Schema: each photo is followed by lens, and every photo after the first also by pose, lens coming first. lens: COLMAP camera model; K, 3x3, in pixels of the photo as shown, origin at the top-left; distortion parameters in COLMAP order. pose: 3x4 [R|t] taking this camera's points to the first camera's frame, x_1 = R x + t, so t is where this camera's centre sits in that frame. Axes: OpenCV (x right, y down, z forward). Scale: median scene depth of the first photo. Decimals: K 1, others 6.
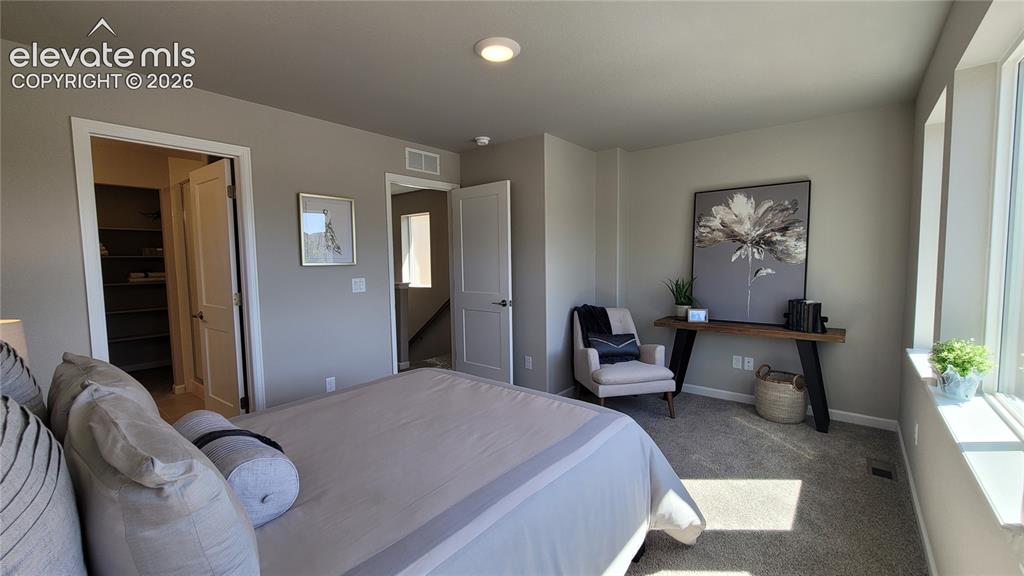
lens RADIAL K [[416.7, 0, 515.1], [0, 416.7, 288.6], [0, 0, 1]] dist [-0.001509, -0.000020]
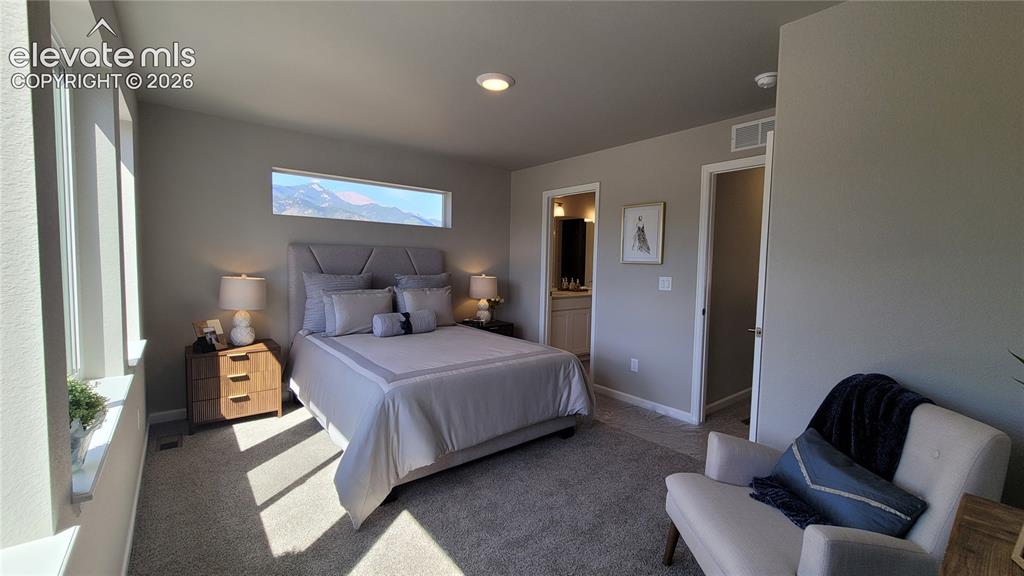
lens RADIAL K [[410.9, 0, 515.8], [0, 410.9, 285.1], [0, 0, 1]] dist [-0.001231, -0.000081]
pose [[-0.204846, 0.069147, -0.976349, 0.695328], [-0.087045, 0.992262, 0.088537, -0.062095], [0.974916, 0.103123, -0.197242, 0.826081]]
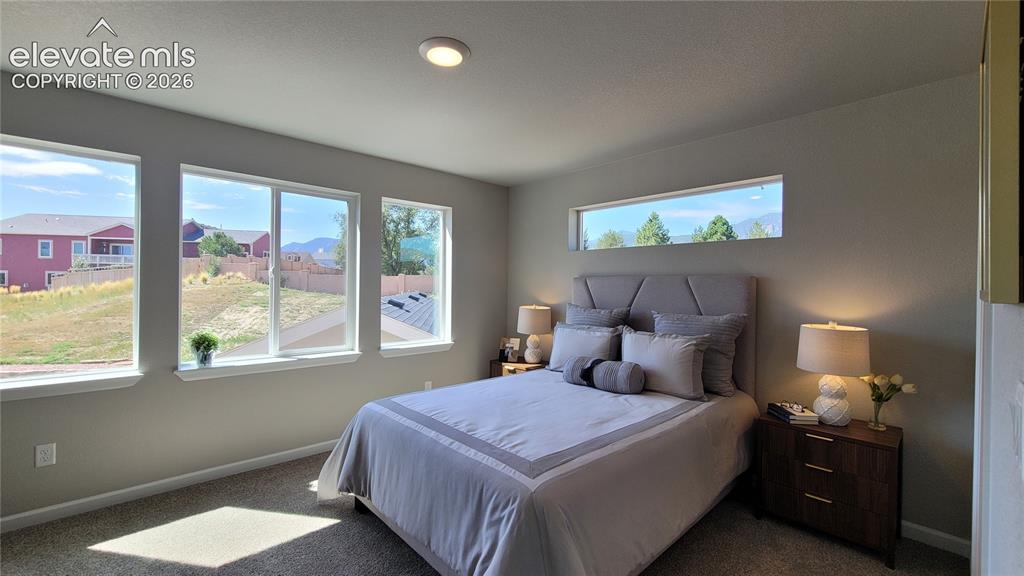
lens RADIAL K [[416.7, 0, 515.1], [0, 416.7, 288.6], [0, 0, 1]] dist [-0.001509, -0.000020]
pose [[-0.991561, 0.001112, 0.129636, -0.189893], [0.010739, 0.997231, 0.073590, -0.076536], [-0.129195, 0.074361, -0.988827, 1.164945]]
